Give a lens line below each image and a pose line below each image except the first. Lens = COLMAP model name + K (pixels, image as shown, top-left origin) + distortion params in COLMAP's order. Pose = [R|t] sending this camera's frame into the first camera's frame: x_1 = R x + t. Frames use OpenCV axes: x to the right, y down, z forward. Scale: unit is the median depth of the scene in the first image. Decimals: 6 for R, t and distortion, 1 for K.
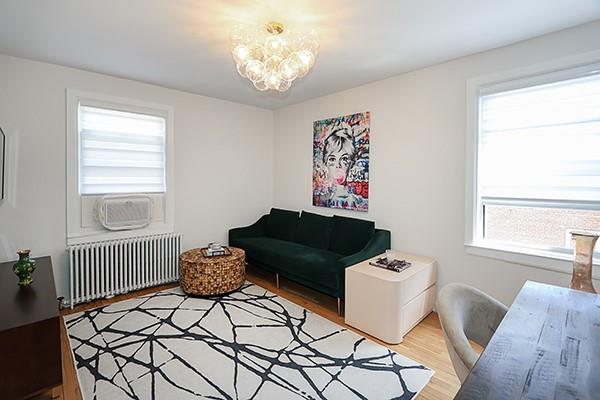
lens RADIAL K [[281.7, 0, 300.7], [0, 281.7, 186.0], [0, 0, 1]] dist [-0.002184, -0.000230]
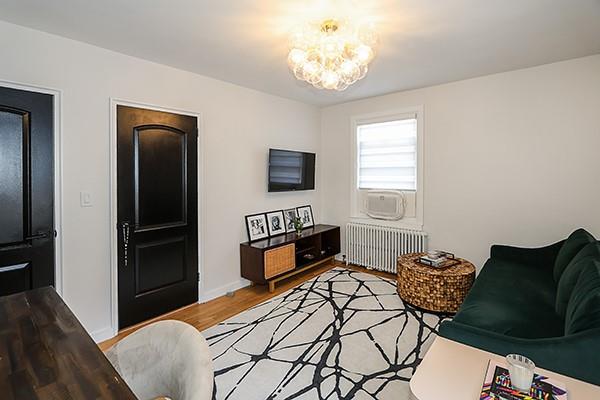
lens RADIAL K [[285.1, 0, 299.3], [0, 285.1, 175.2], [0, 0, 1]] dist [0.001513, 0.000454]
pose [[0.099999, 0.000848, -0.994987, 0.632958], [-0.013633, 0.999907, -0.000518, -0.032167], [0.994894, 0.013616, 0.100001, 0.573378]]
